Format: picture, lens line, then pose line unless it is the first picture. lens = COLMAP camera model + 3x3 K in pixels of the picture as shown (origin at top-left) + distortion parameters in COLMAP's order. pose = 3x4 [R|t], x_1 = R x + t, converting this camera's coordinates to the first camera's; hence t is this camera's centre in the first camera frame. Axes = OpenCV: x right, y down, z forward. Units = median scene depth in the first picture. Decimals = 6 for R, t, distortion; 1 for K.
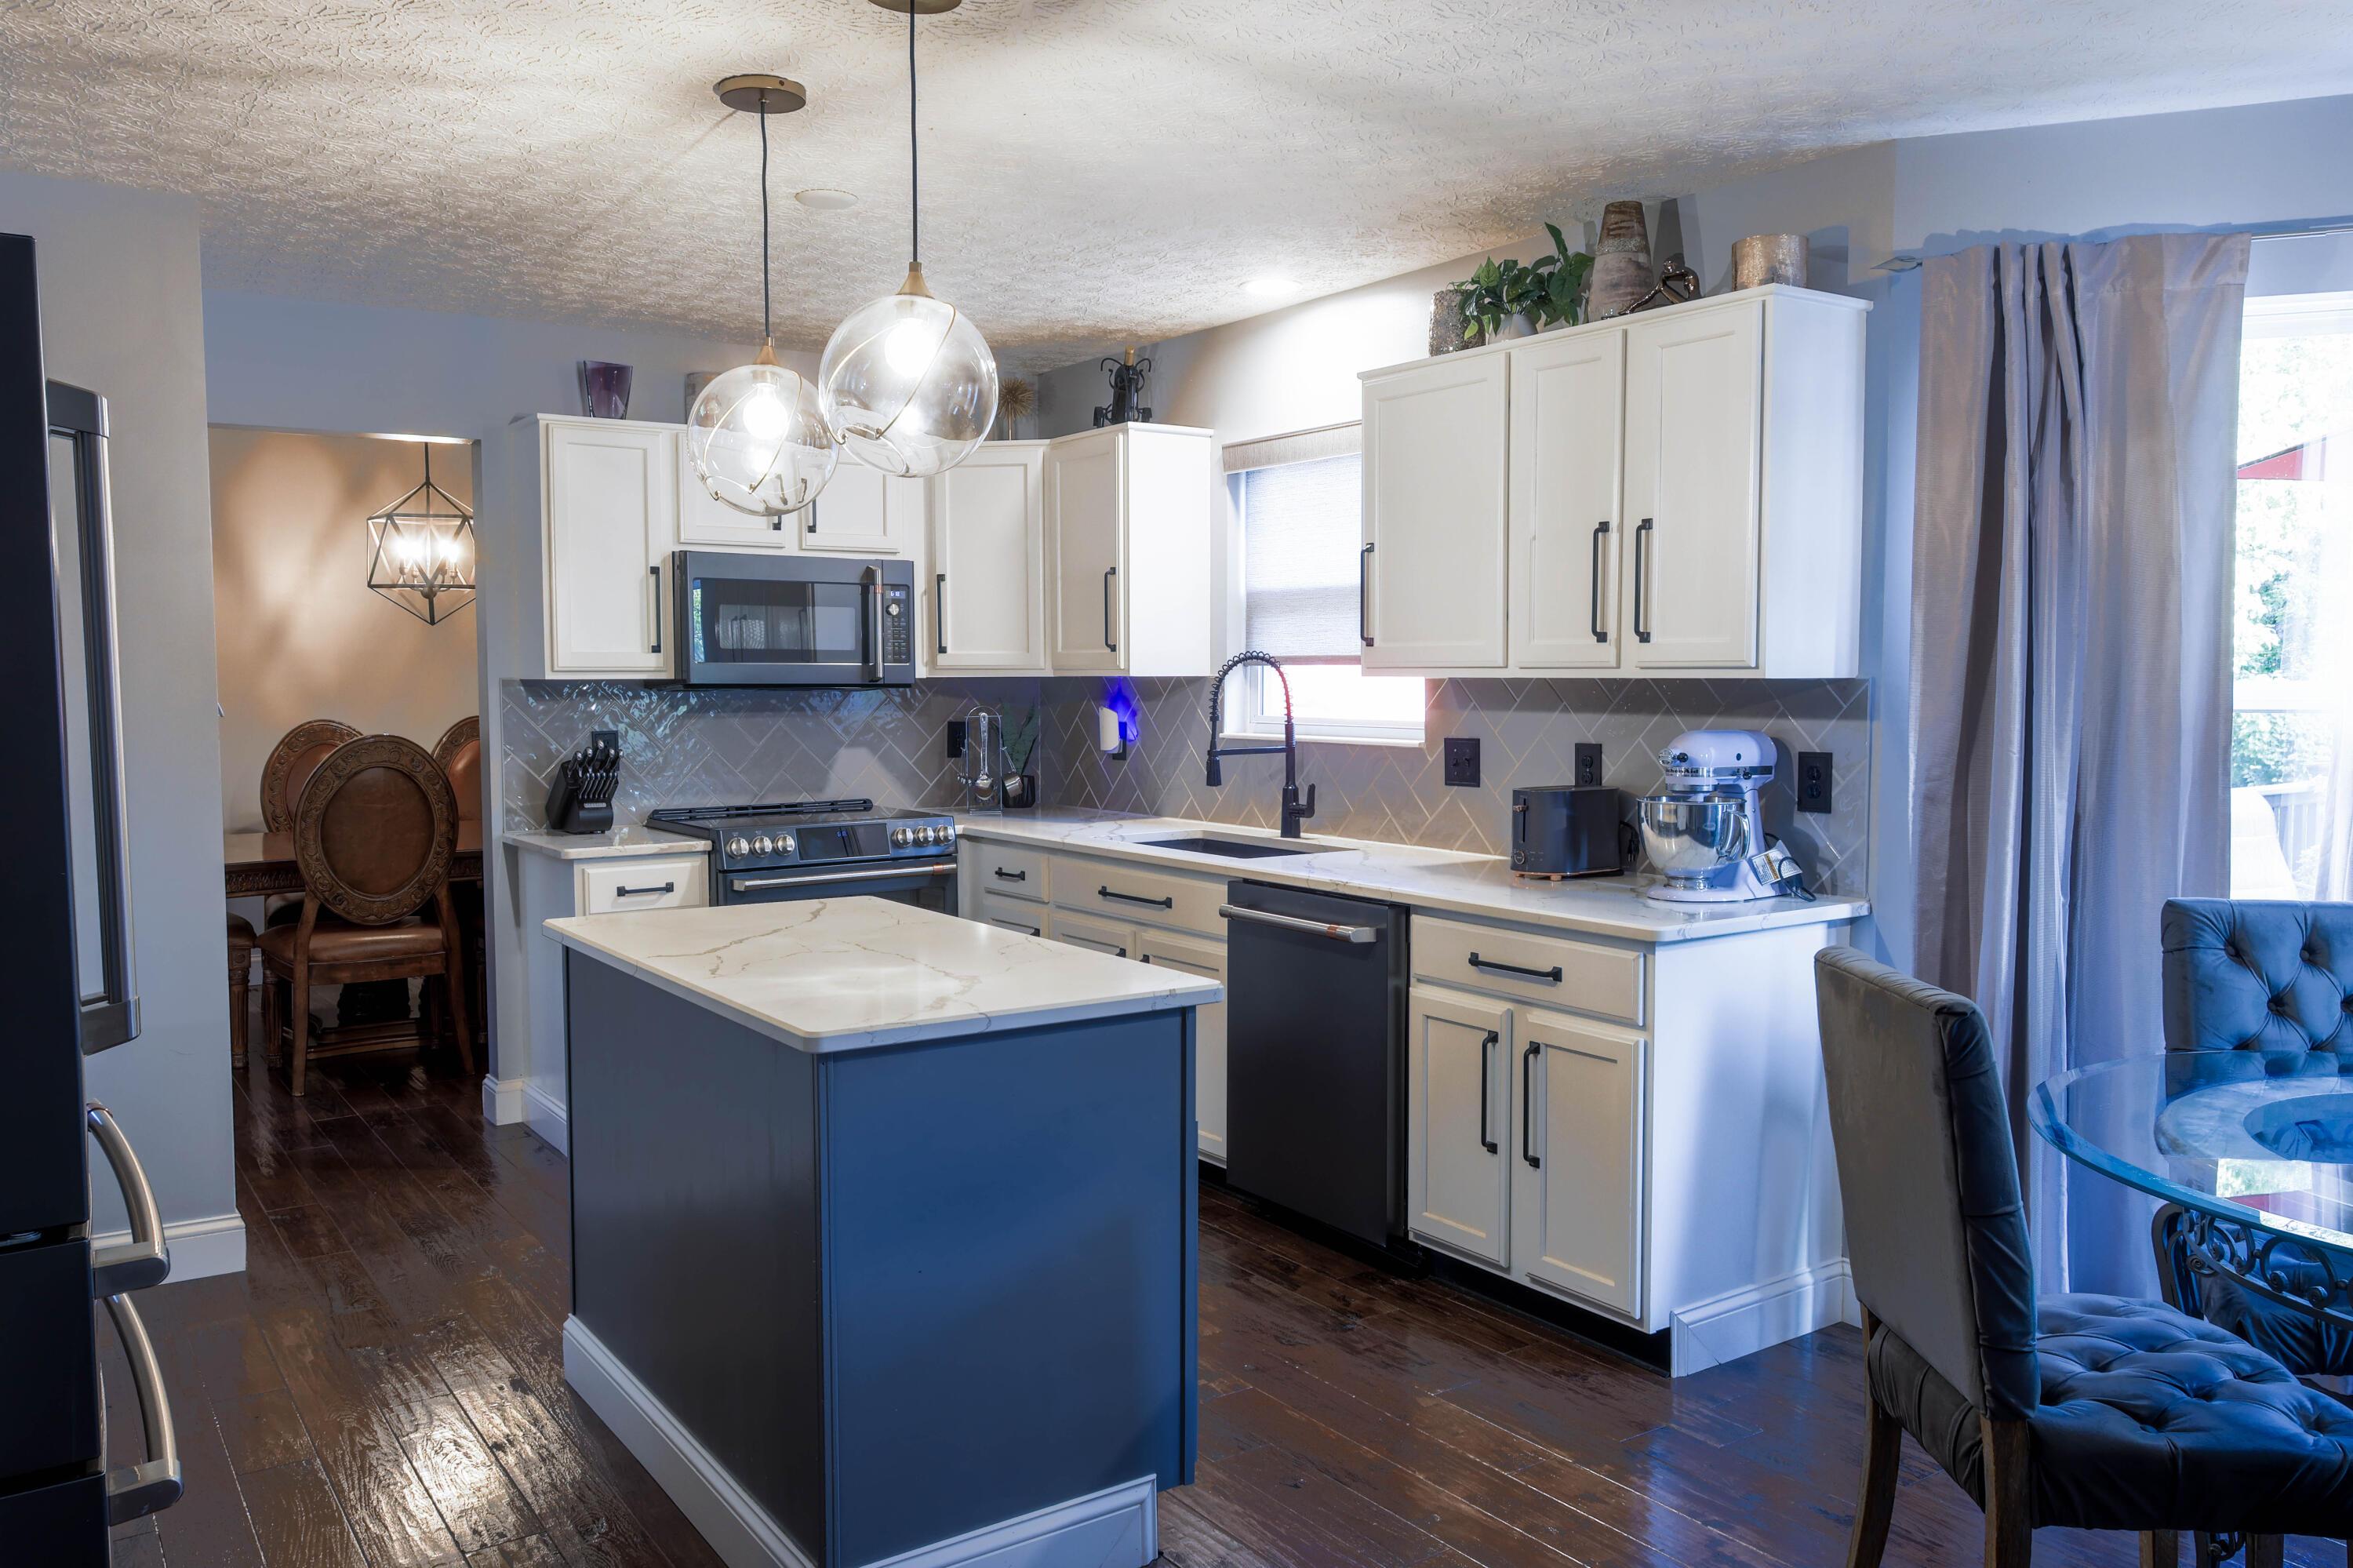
lens RADIAL K [[1737.4, 0, 1185.7], [0, 1737.4, 786.1], [0, 0, 1]] dist [-0.001959, 0.000358]
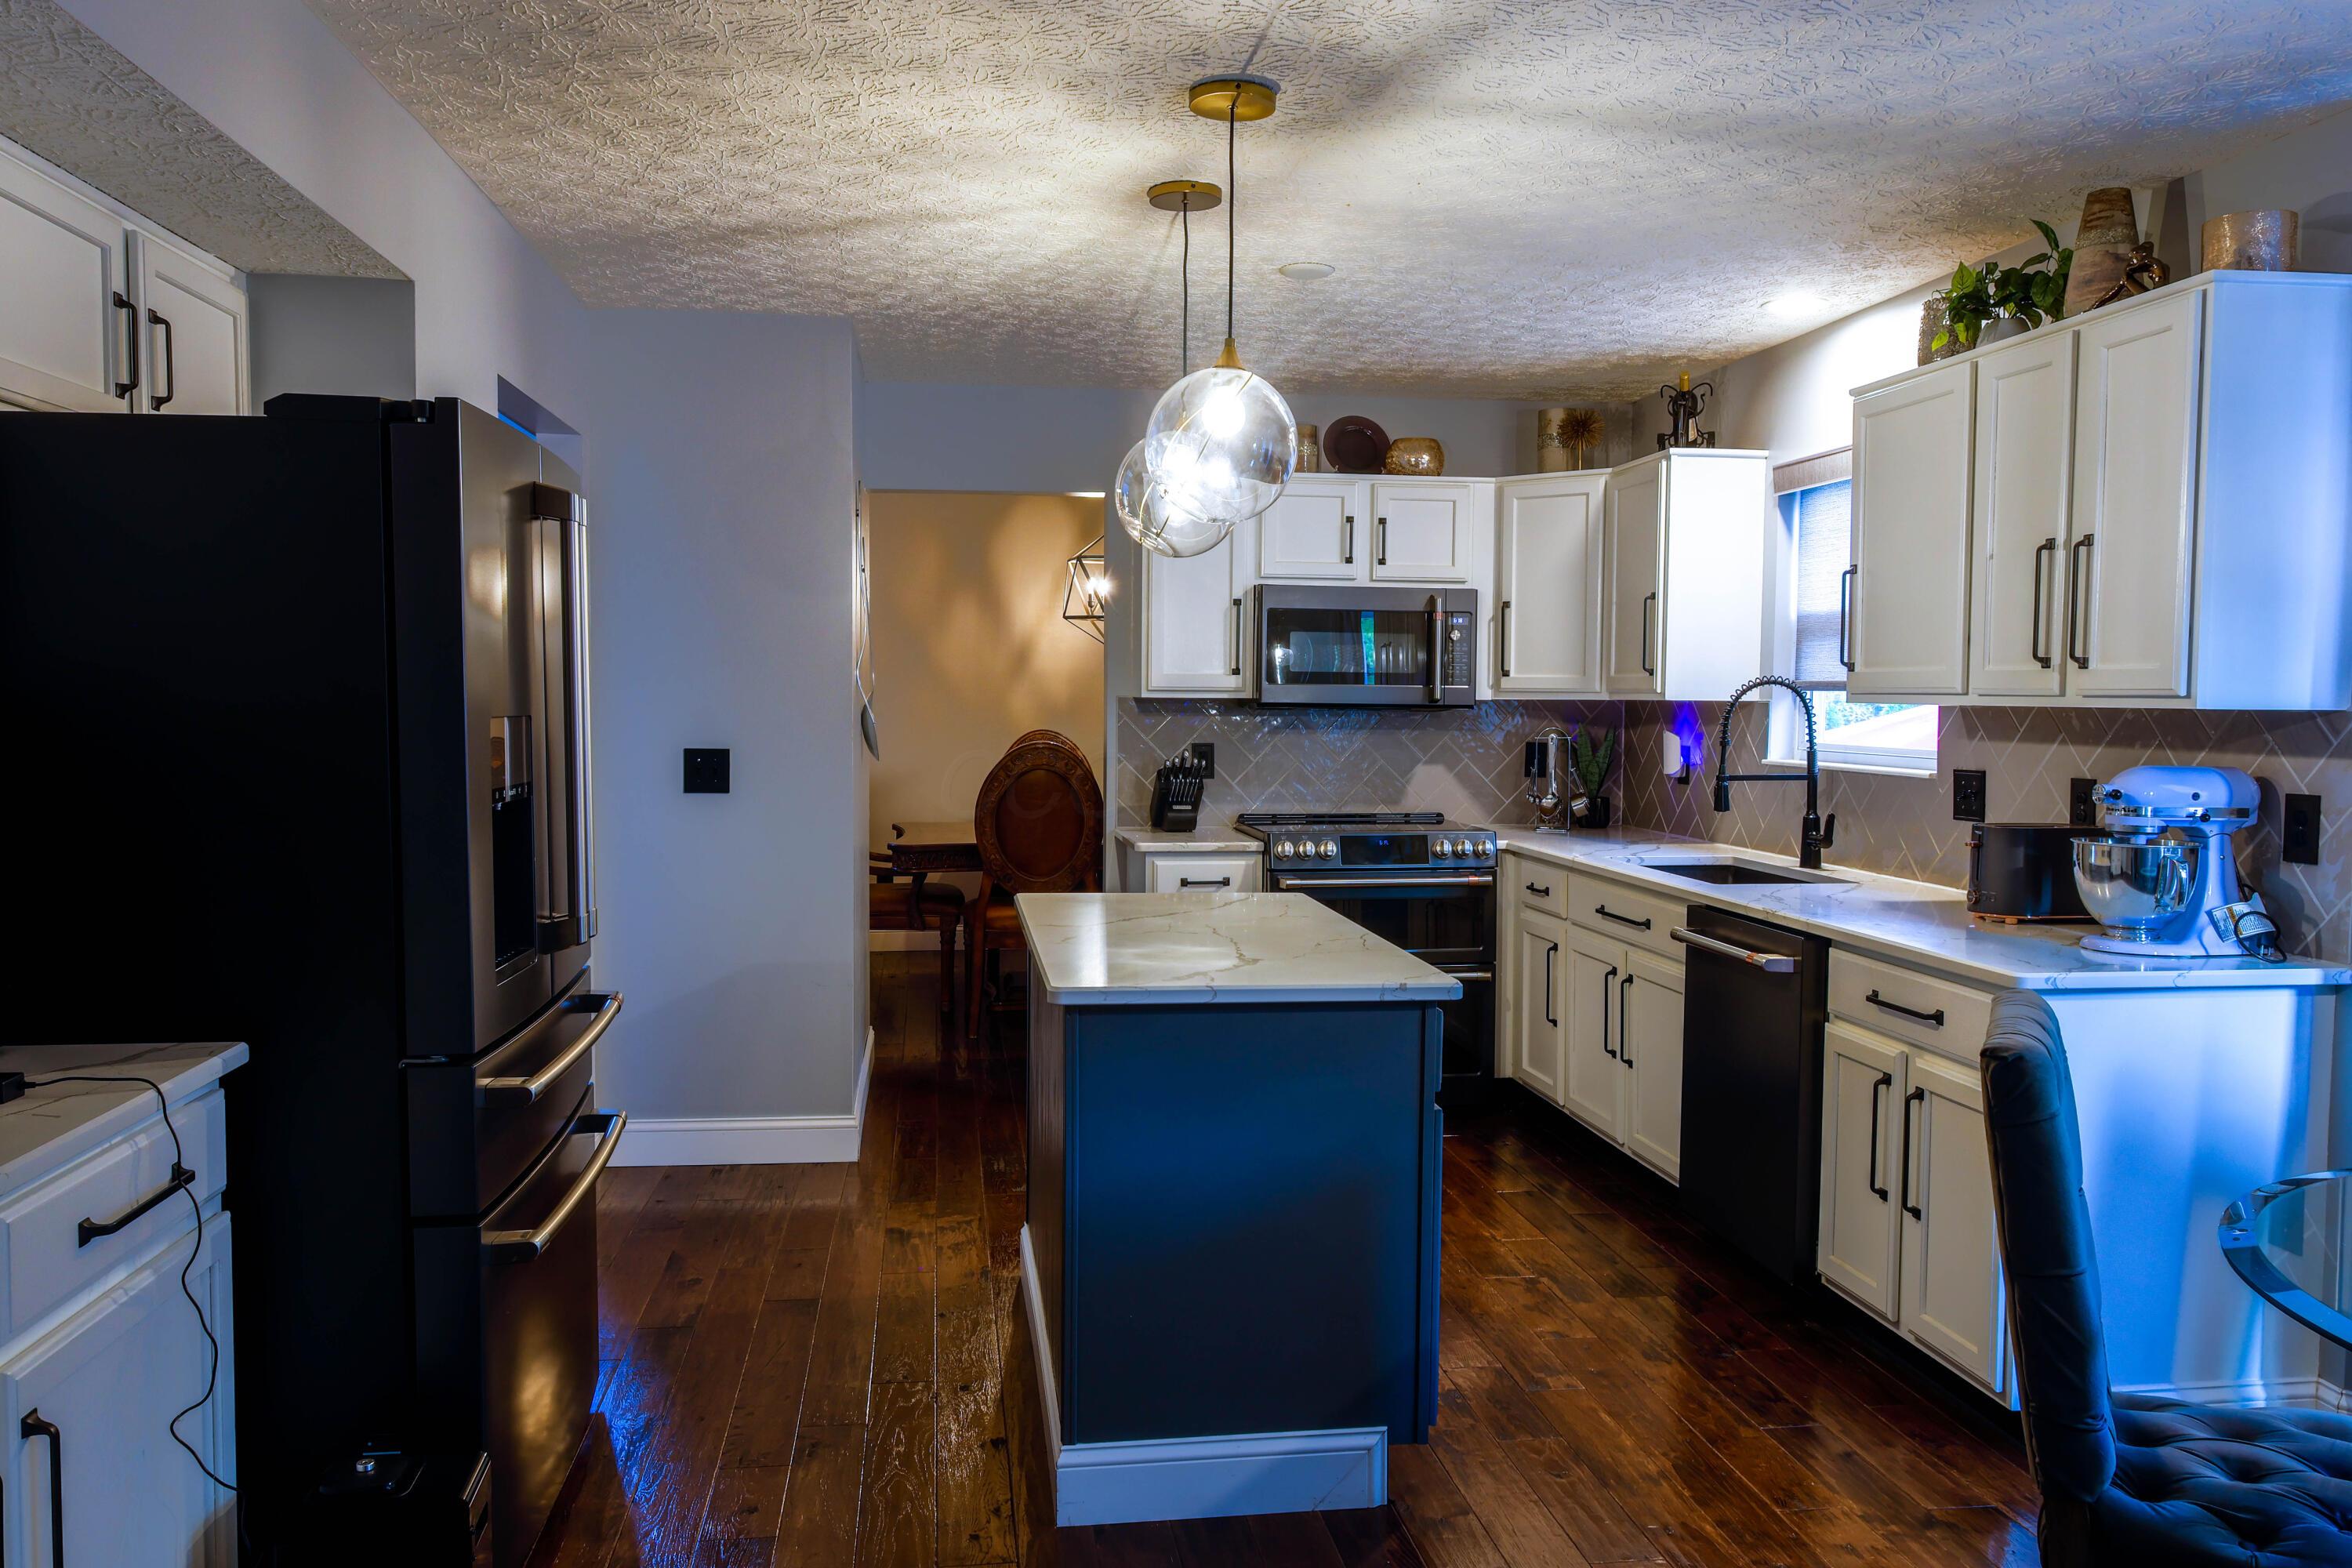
lens RADIAL K [[1736.6, 0, 1214.4], [0, 1736.6, 789.8], [0, 0, 1]] dist [-0.001959, 0.000358]
pose [[0.897833, 0.033956, -0.439025, 0.231630], [-0.038730, 0.999248, -0.001919, 0.001002], [0.438630, 0.018726, 0.898473, -0.024465]]
